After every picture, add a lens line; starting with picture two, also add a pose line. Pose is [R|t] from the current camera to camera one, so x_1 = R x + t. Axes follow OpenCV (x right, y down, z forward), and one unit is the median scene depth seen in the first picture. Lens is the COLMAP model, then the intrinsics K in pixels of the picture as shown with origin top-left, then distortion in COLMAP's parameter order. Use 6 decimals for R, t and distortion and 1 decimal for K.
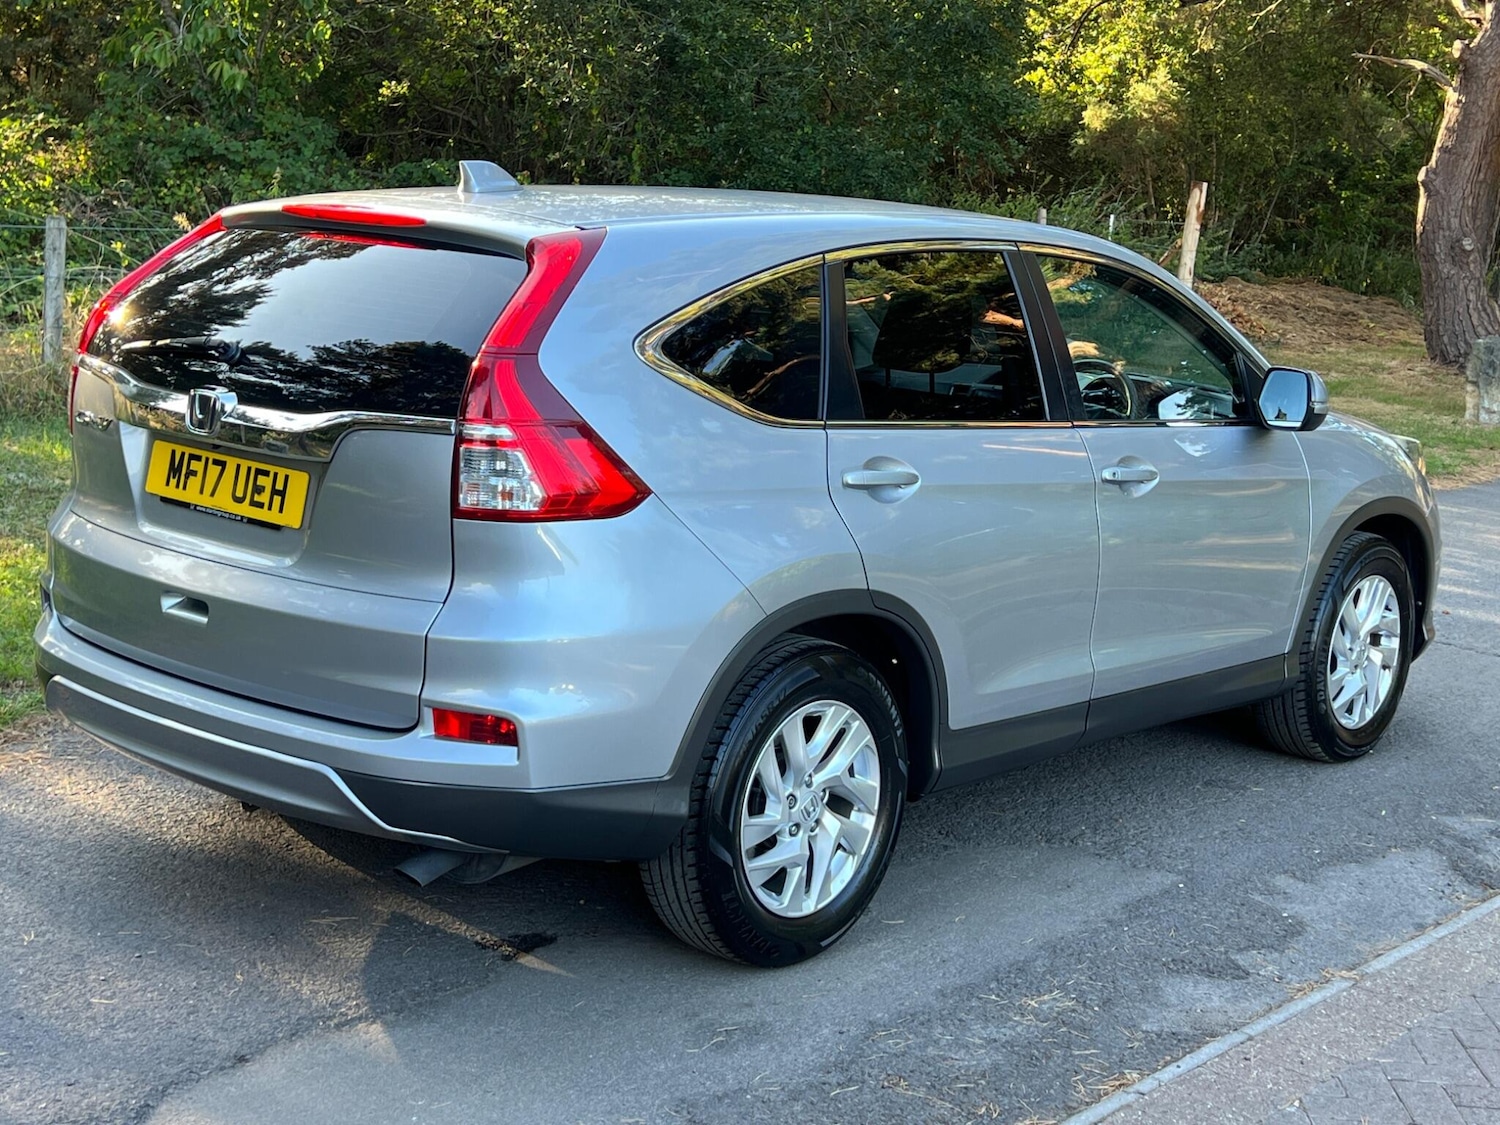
lens RADIAL K [[2055.6, 0, 753.4], [0, 2055.6, 541.1], [0, 0, 1]] dist [0.129064, -0.317235]
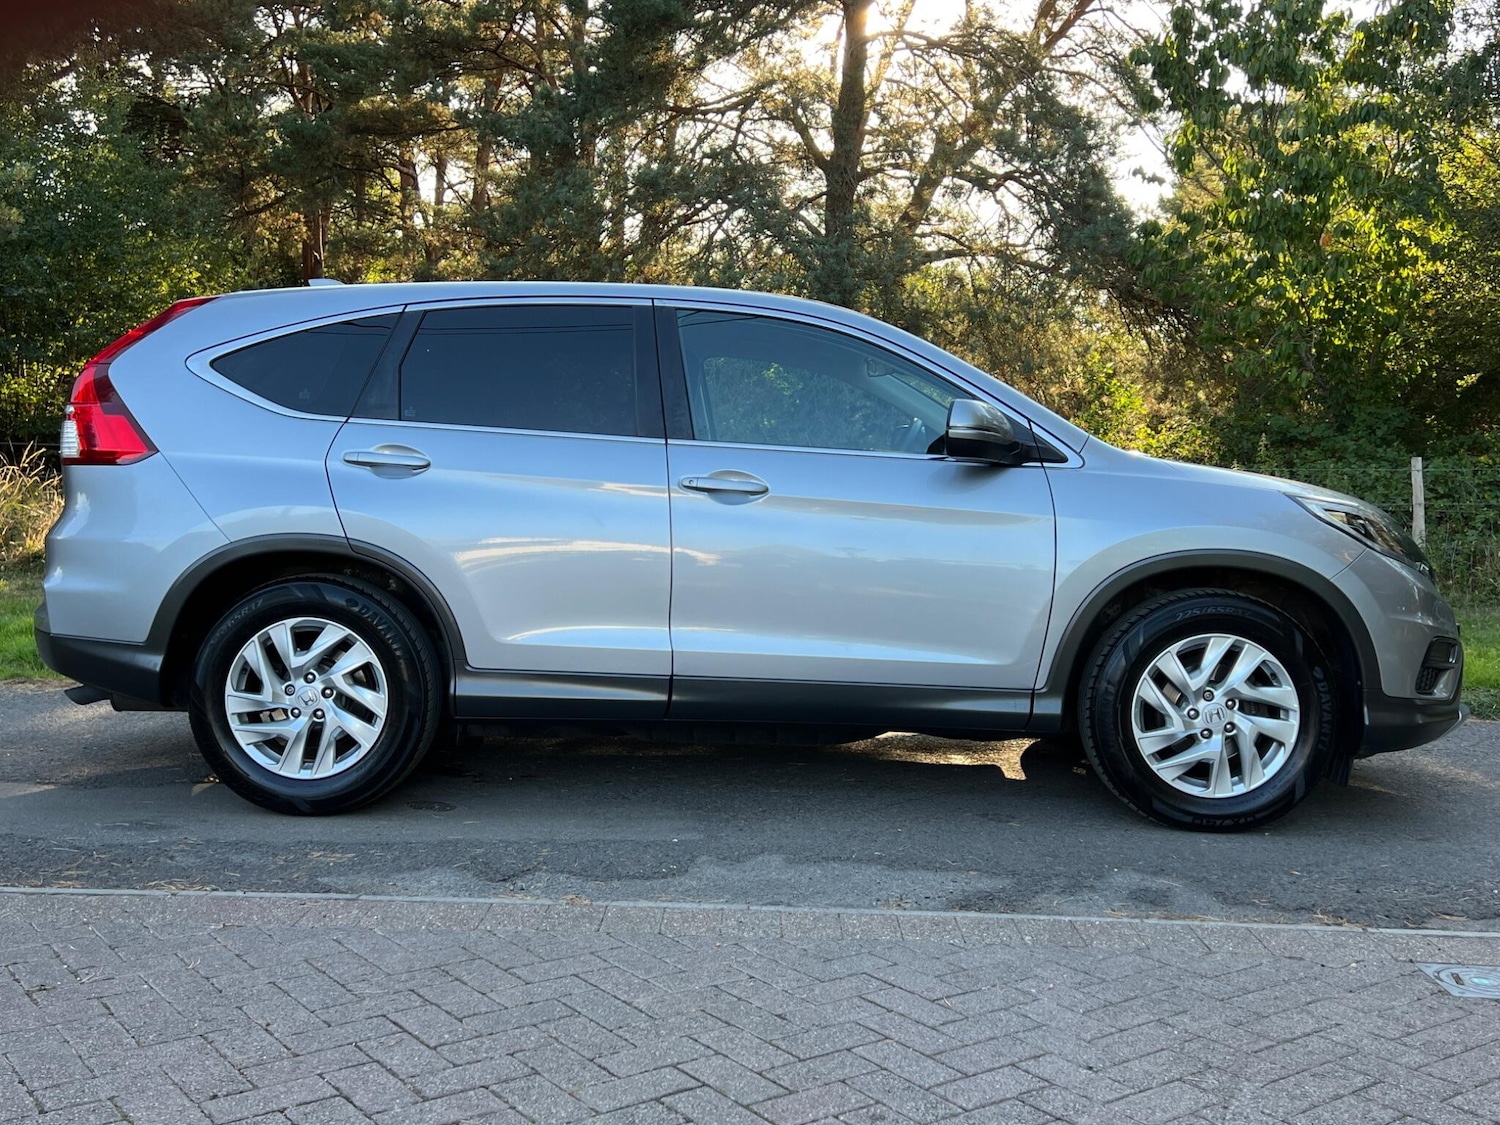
lens RADIAL K [[1477.0, 0, 749.0], [0, 1477.0, 567.5], [0, 0, 1]] dist [0.026211, -0.023171]
pose [[0.650834, -0.009538, -0.759160, 0.907836], [-0.104038, 0.989368, -0.101623, 0.108300], [0.752058, 0.145122, 0.642922, 0.559608]]
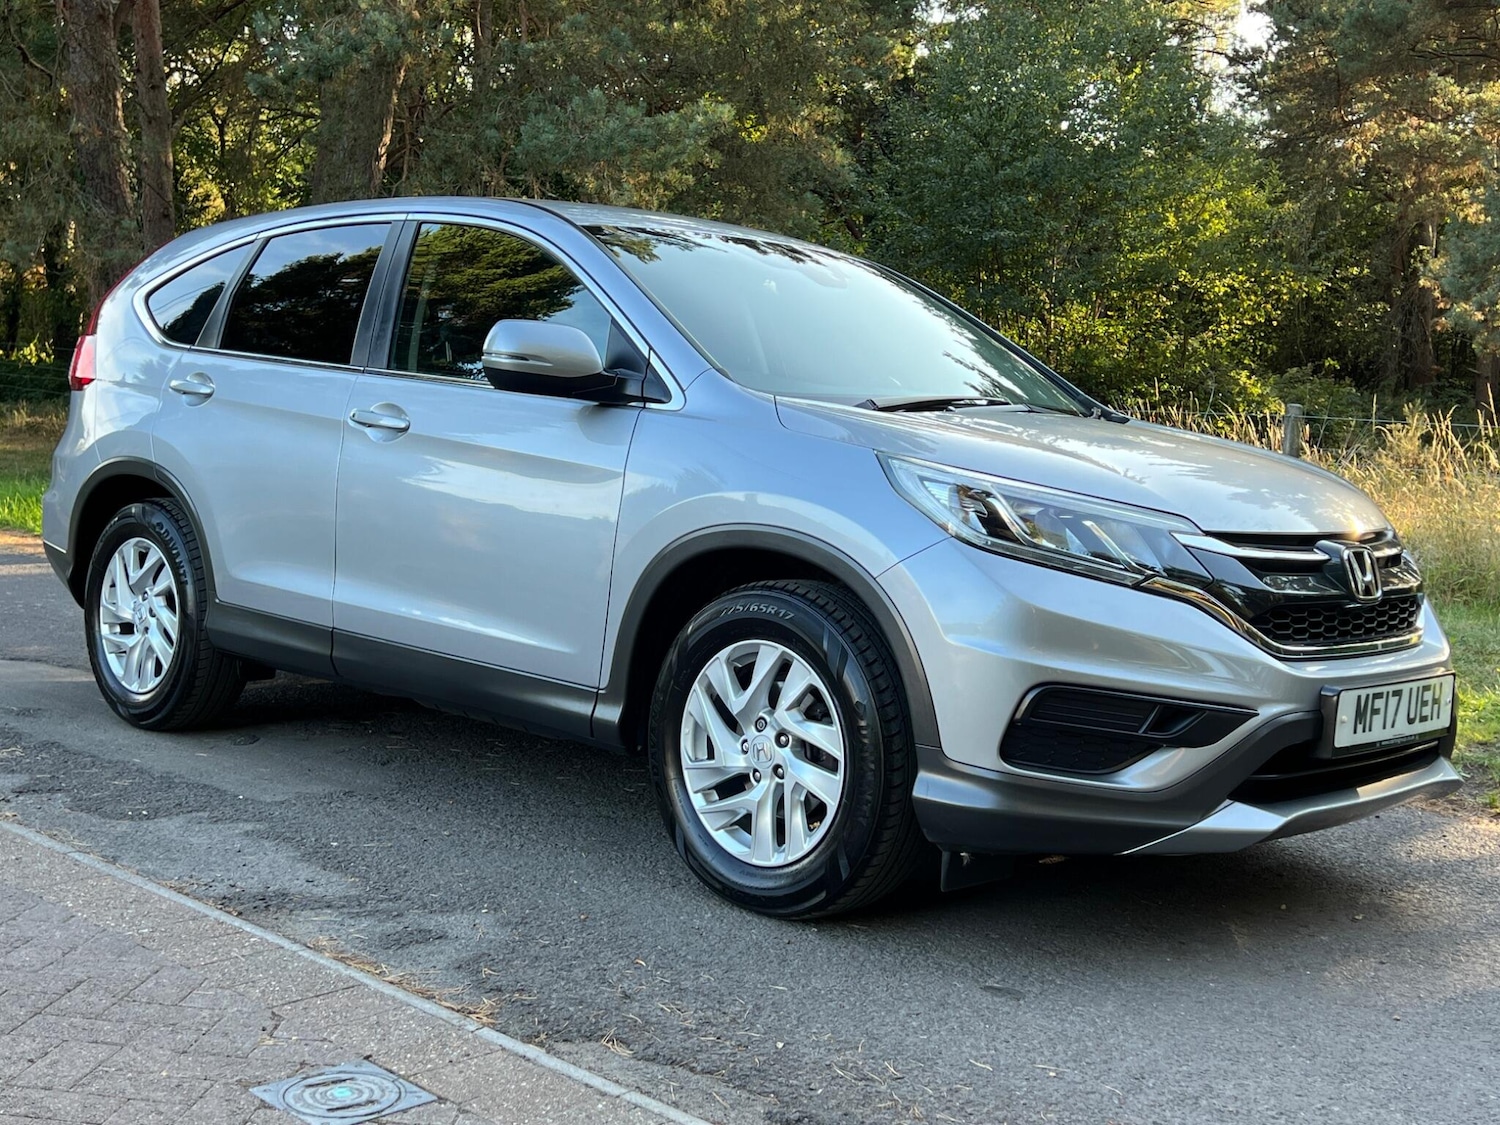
lens RADIAL K [[1857.7, 0, 749.0], [0, 1857.7, 564.3], [0, 0, 1]] dist [0.129563, -0.304027]
pose [[-0.041186, 0.019150, -0.998968, 1.228108], [-0.211811, 0.976925, 0.027460, -0.026928], [0.976442, 0.212723, -0.036180, 1.378826]]
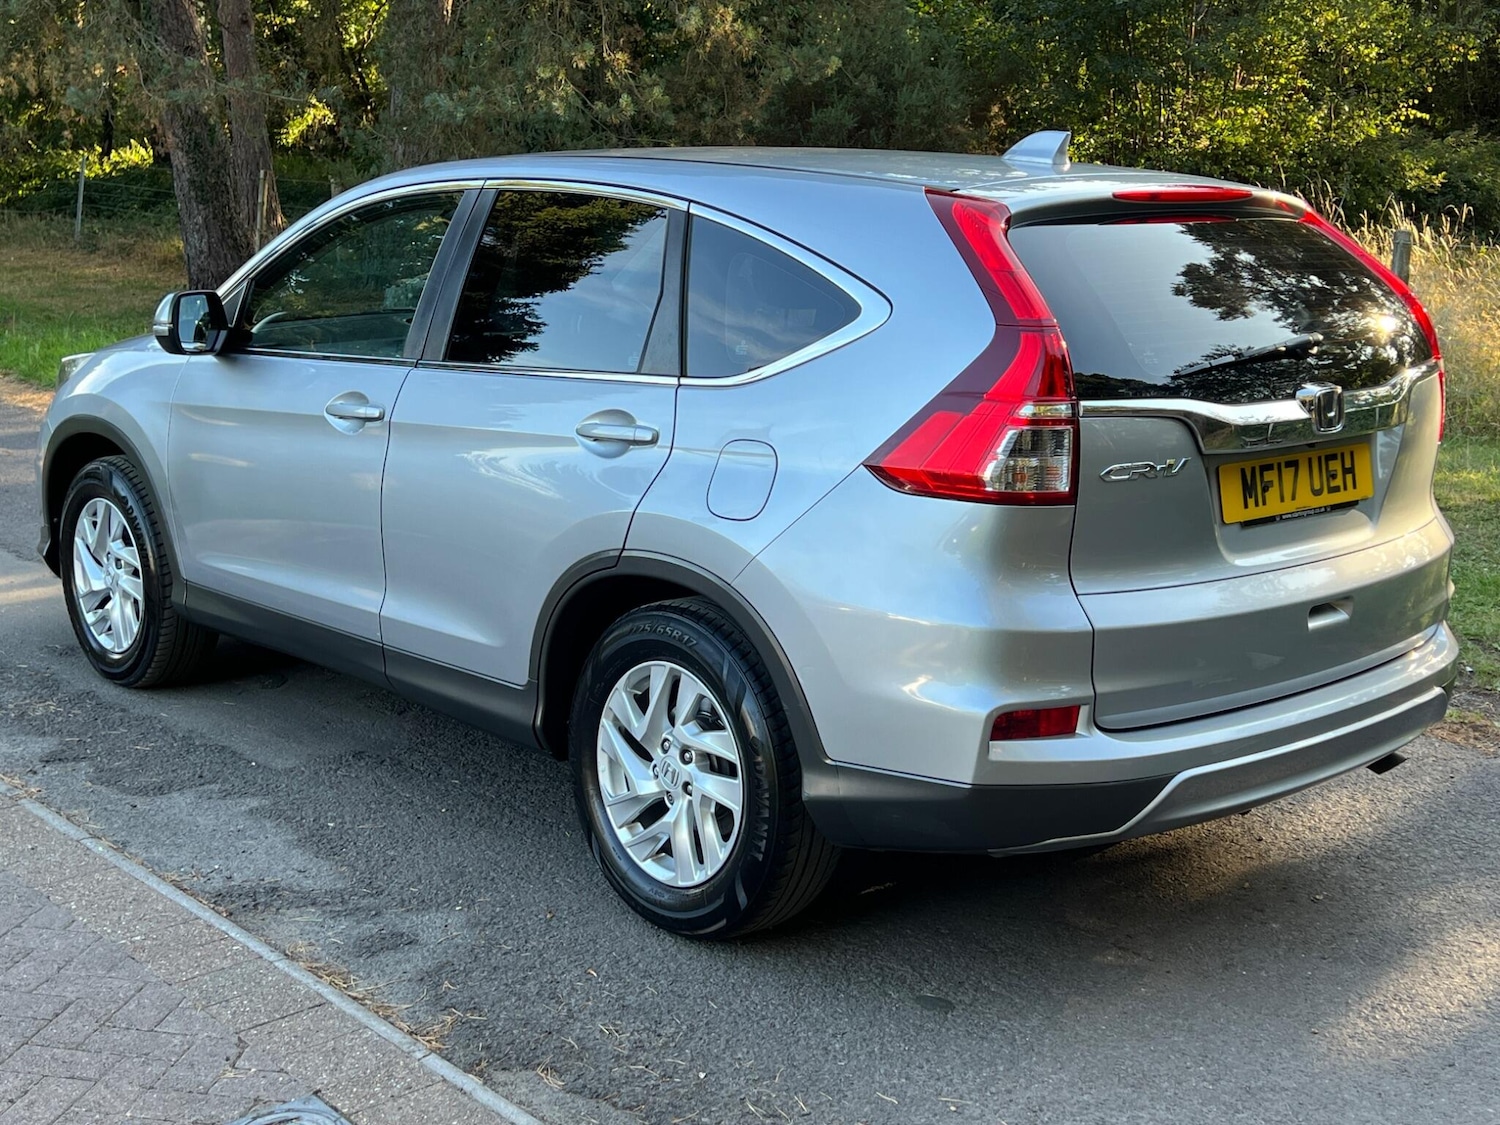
lens RADIAL K [[1939.5, 0, 747.0], [0, 1939.5, 566.0], [0, 0, 1]] dist [0.142934, -0.350721]
pose [[-0.115698, 0.141777, -0.983114, 1.264166], [-0.182933, 0.969789, 0.161384, -0.154669], [0.976294, 0.198515, -0.086267, 1.444846]]
